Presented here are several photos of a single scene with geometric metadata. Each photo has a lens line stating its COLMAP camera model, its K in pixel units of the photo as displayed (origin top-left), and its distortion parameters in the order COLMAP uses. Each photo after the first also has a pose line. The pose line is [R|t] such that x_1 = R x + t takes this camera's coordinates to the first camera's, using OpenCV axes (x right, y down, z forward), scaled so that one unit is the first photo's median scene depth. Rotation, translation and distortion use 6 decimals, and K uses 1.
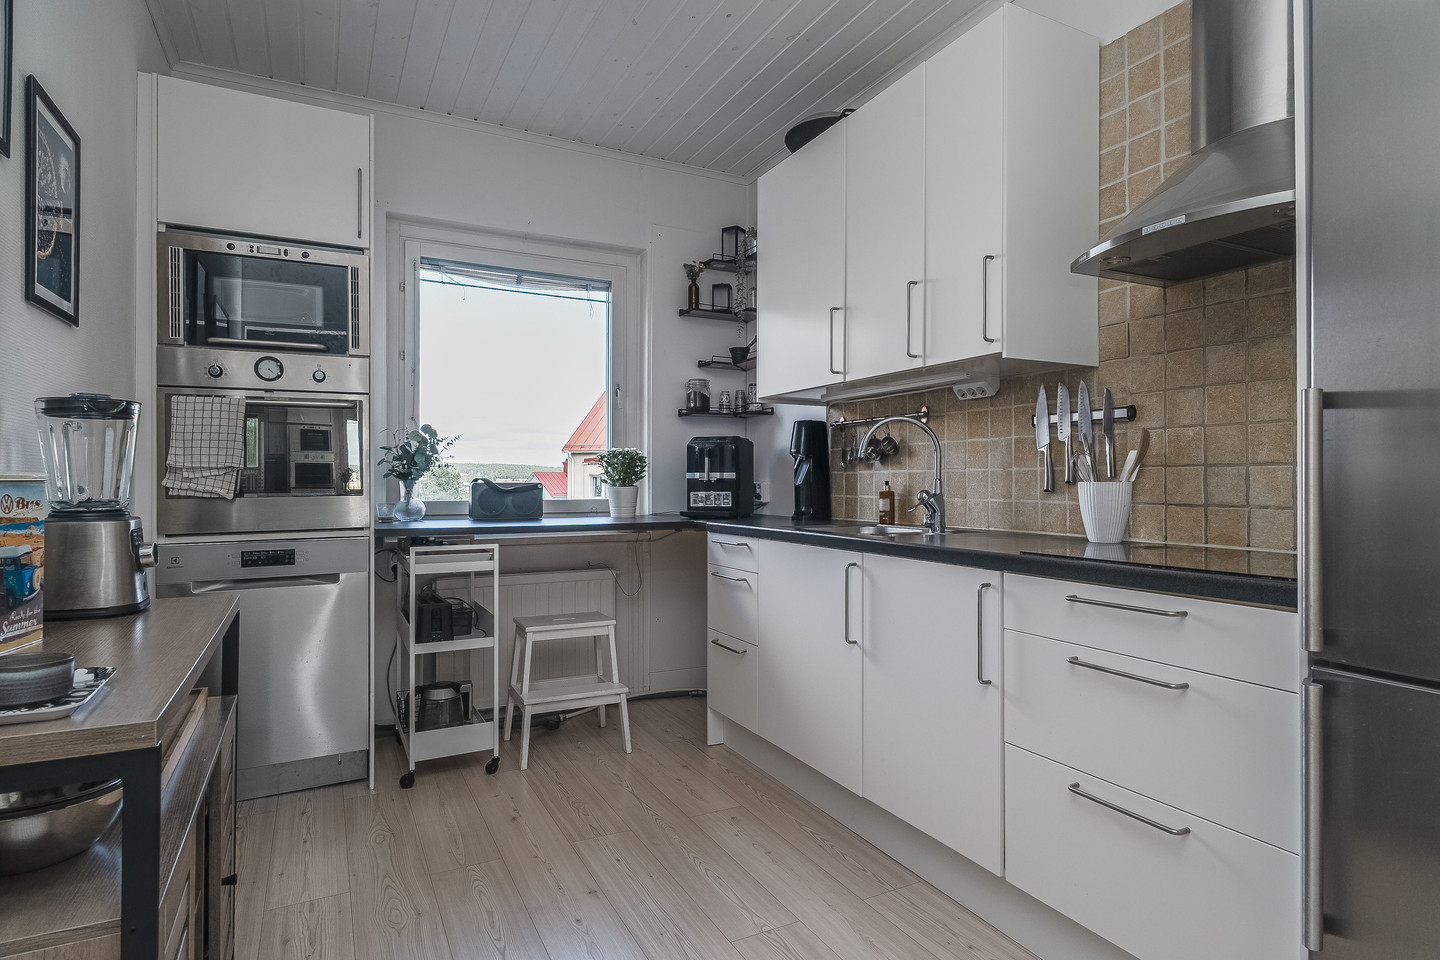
lens RADIAL K [[775.1, 0, 720.0], [0, 775.1, 480.0], [0, 0, 1]] dist [-0.009903, -0.000144]
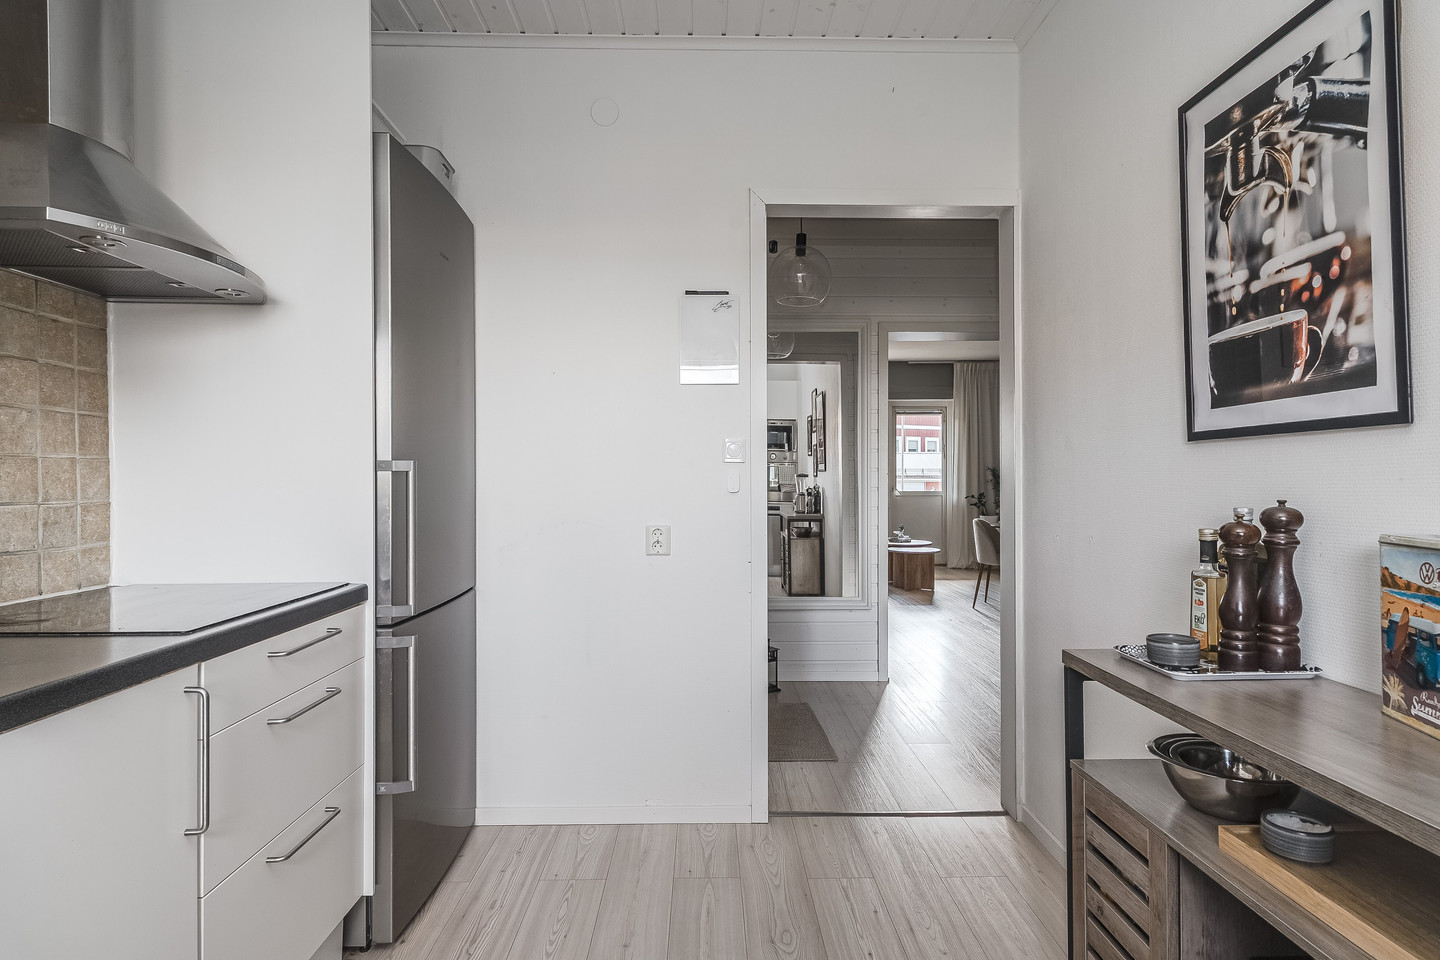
lens RADIAL K [[775.1, 0, 720.0], [0, 775.1, 480.0], [0, 0, 1]] dist [-0.009903, -0.000144]
pose [[-0.897422, -0.005329, 0.441141, -0.571070], [-0.003557, 0.999982, 0.004843, -0.081020], [-0.441159, 0.002777, -0.897425, 2.185271]]
